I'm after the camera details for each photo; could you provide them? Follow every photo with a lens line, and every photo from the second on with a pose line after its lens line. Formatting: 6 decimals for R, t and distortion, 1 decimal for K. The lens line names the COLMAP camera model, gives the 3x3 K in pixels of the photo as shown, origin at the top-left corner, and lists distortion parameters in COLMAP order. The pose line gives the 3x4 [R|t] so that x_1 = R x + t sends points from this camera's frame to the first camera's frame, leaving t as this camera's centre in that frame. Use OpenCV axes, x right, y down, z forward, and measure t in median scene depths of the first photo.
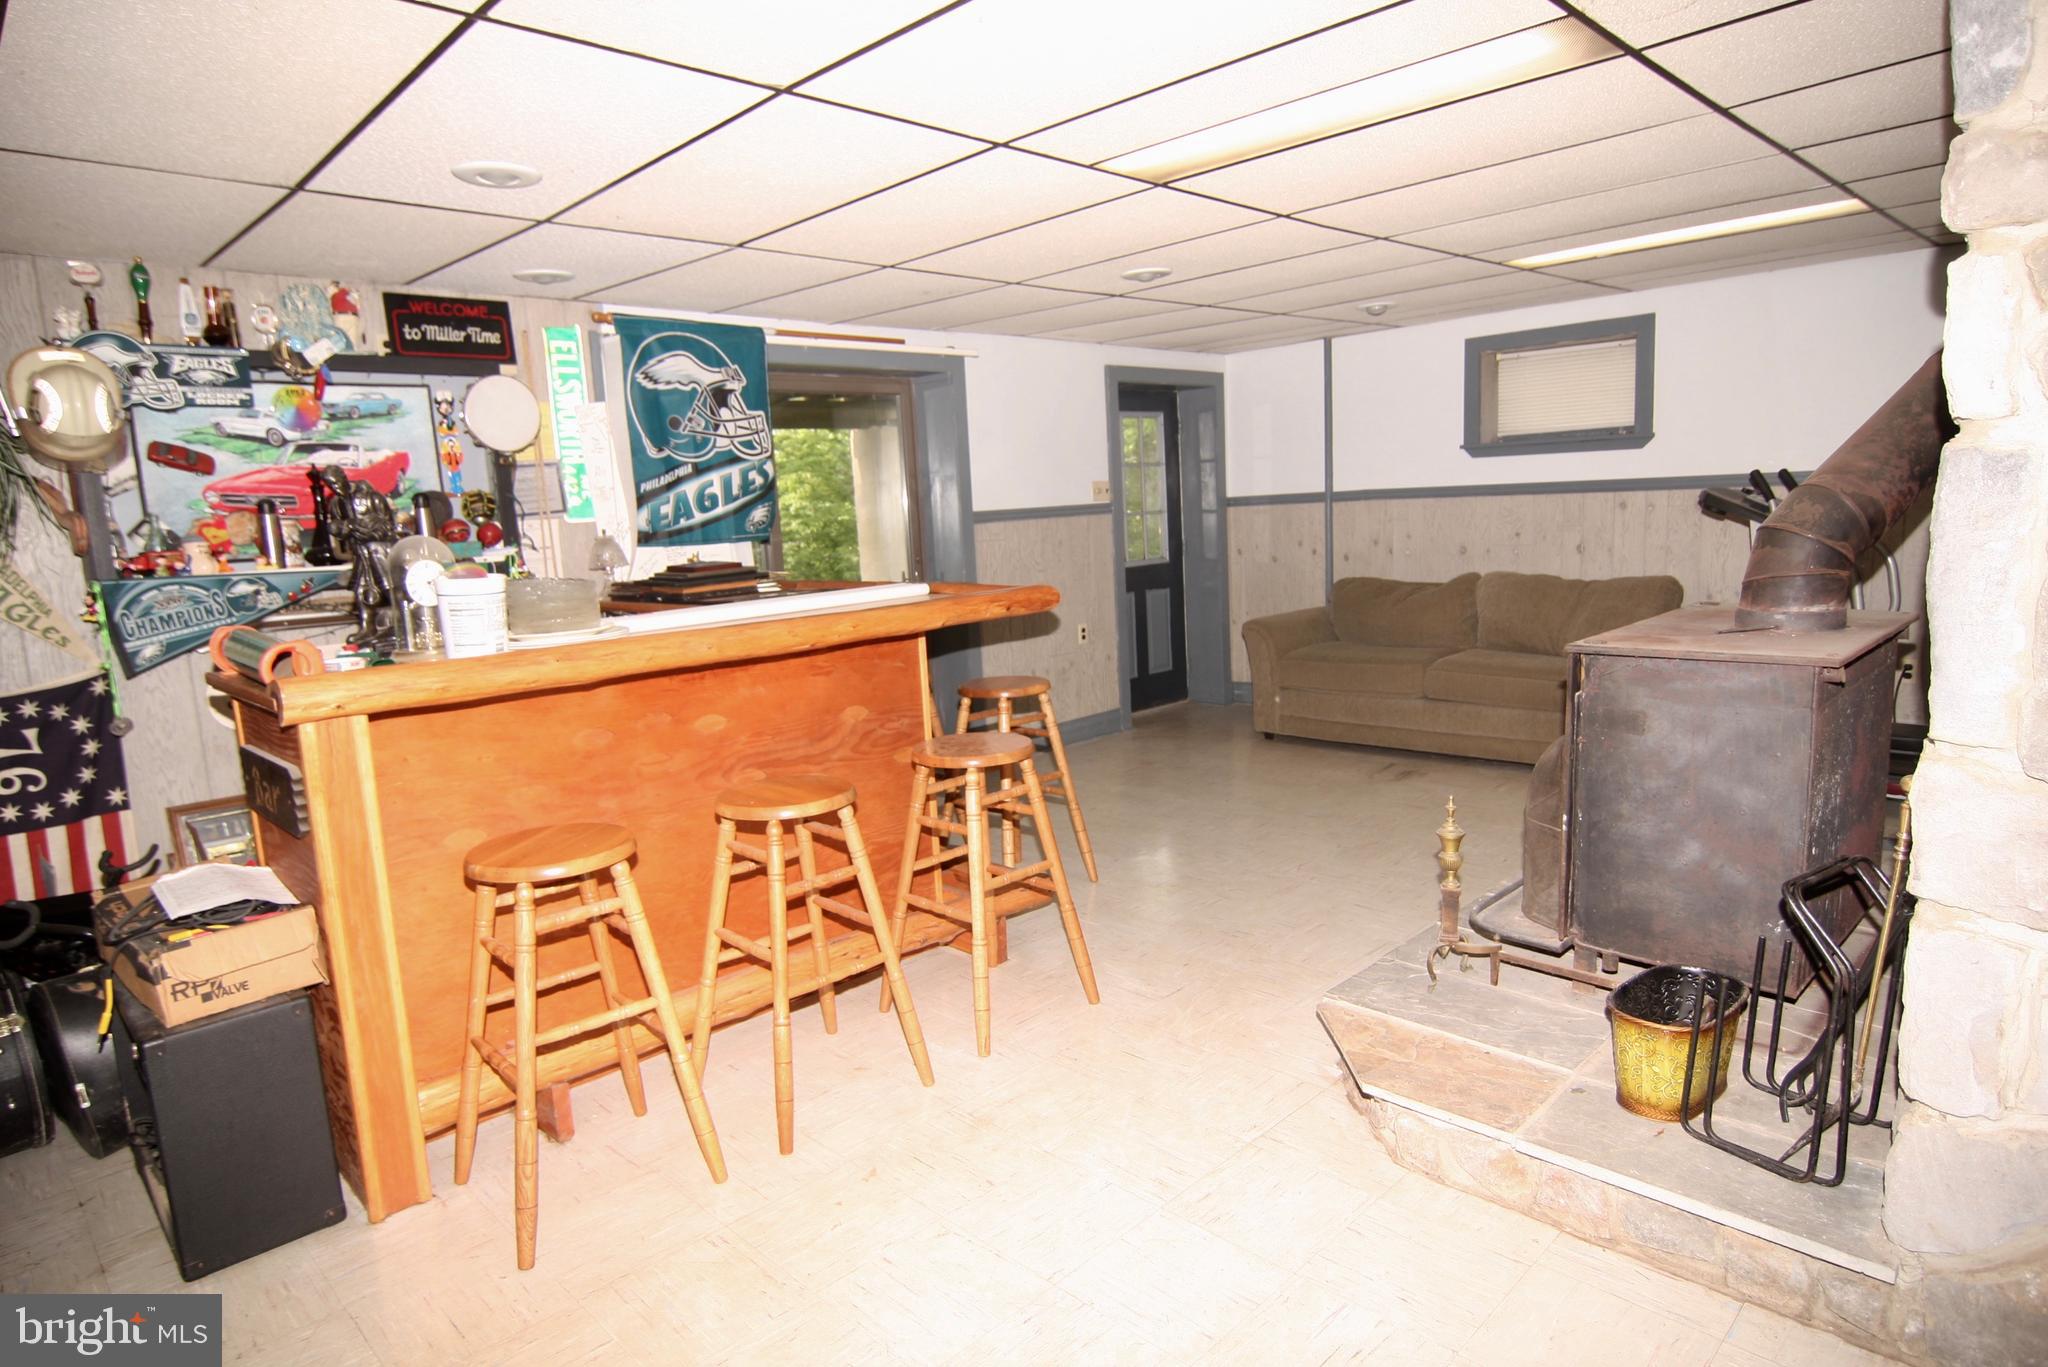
lens RADIAL K [[1181.3, 0, 1028.9], [0, 1181.3, 682.0], [0, 0, 1]] dist [-0.006526, -0.012747]
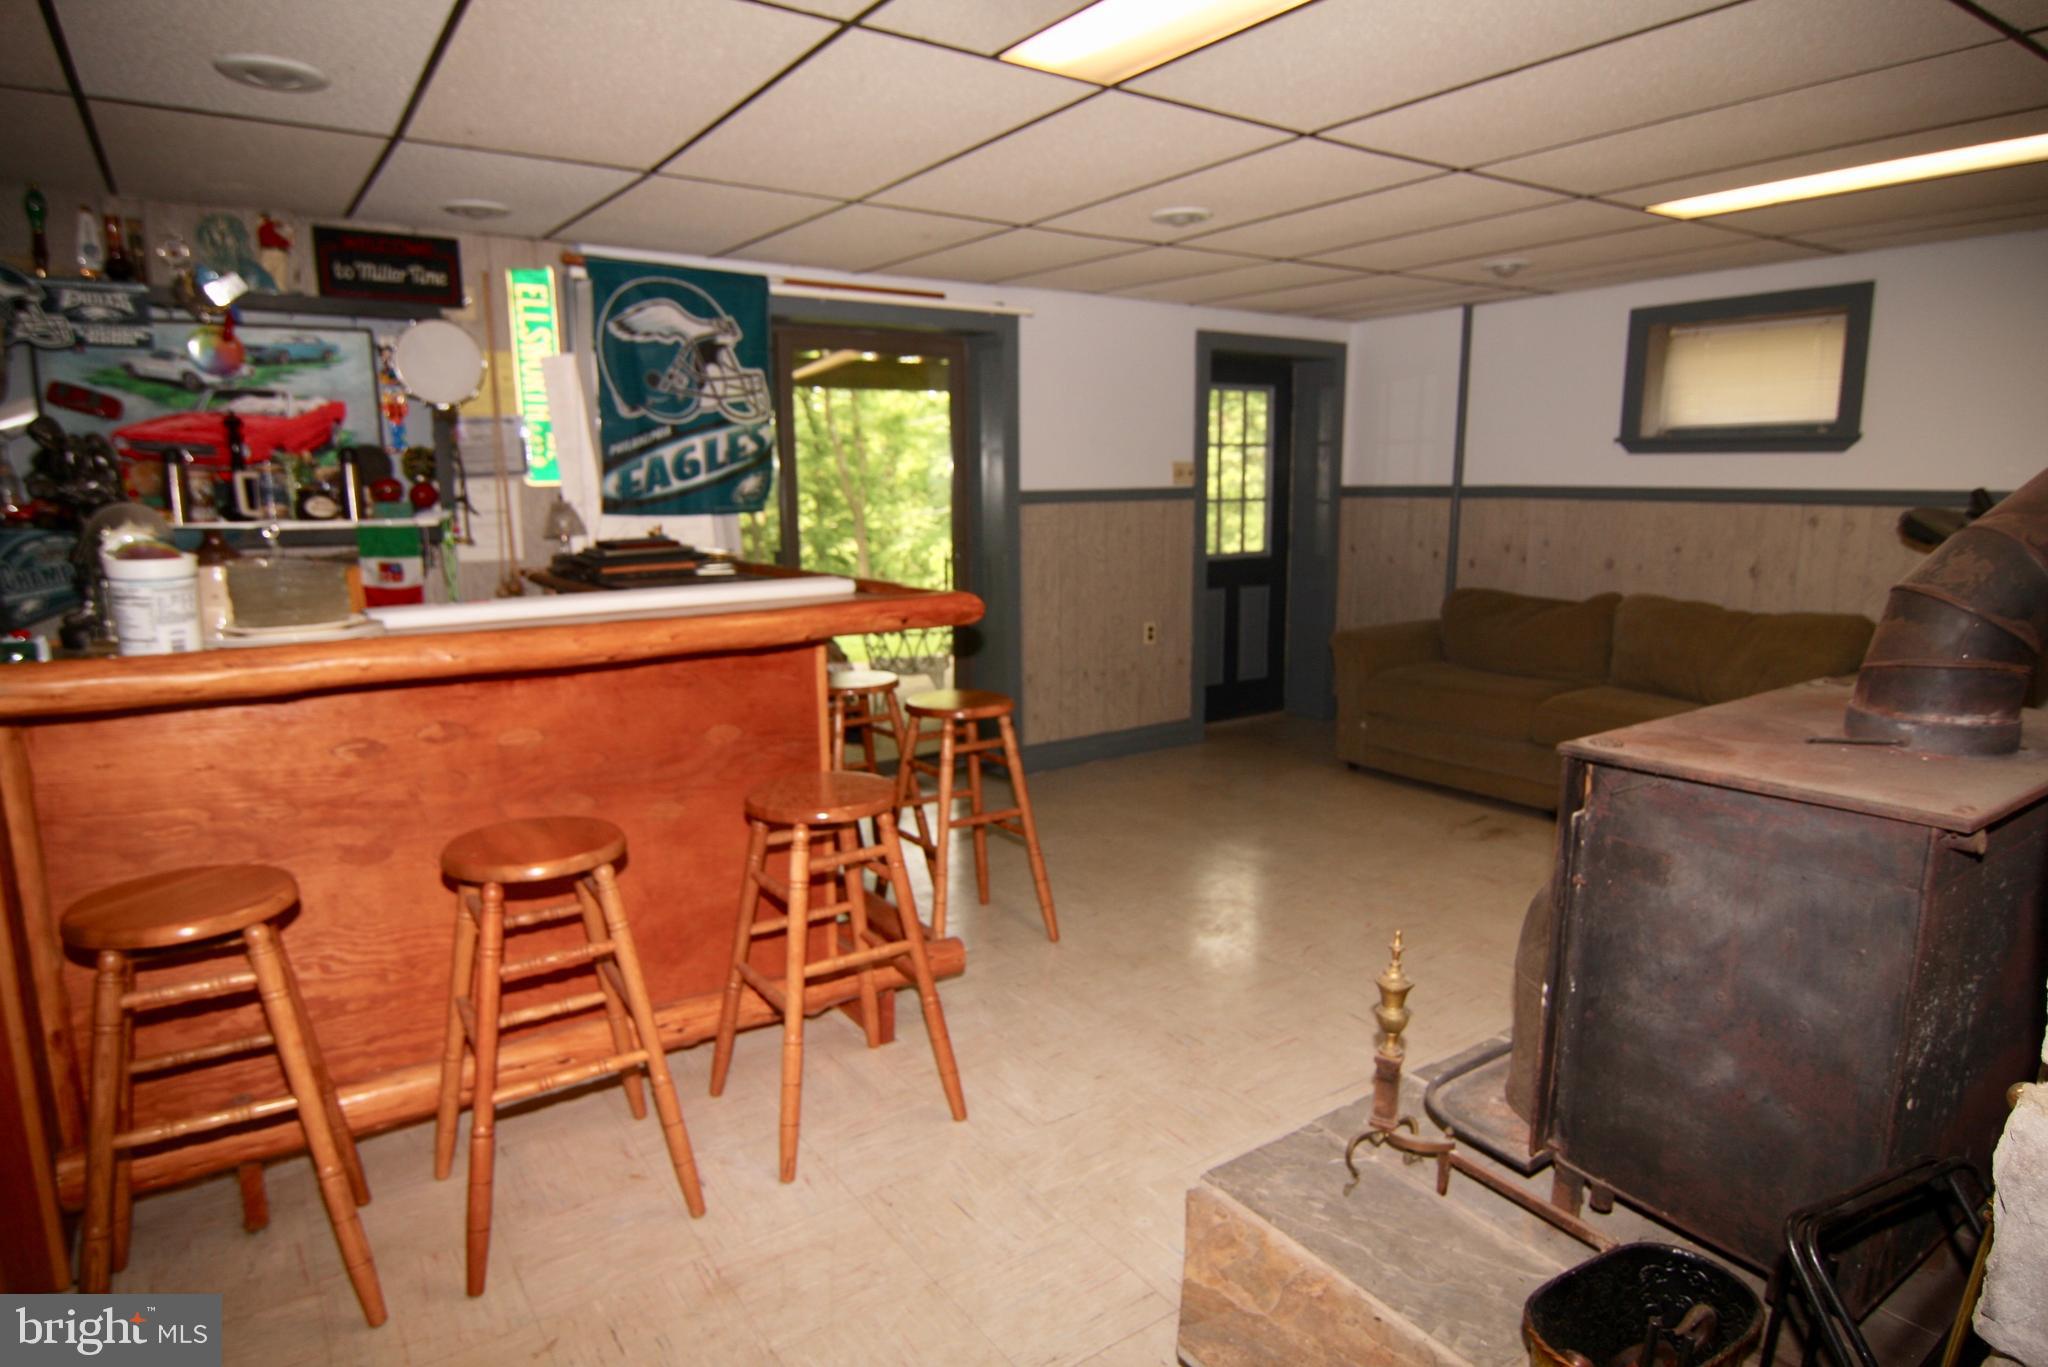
lens RADIAL K [[1181.3, 0, 1023.8], [0, 1181.3, 684.9], [0, 0, 1]] dist [-0.006526, -0.012747]
pose [[0.984080, 0.073908, -0.161629, 0.163662], [-0.069258, 0.997012, 0.034226, -0.042818], [0.163676, -0.022487, 0.986258, 0.174569]]
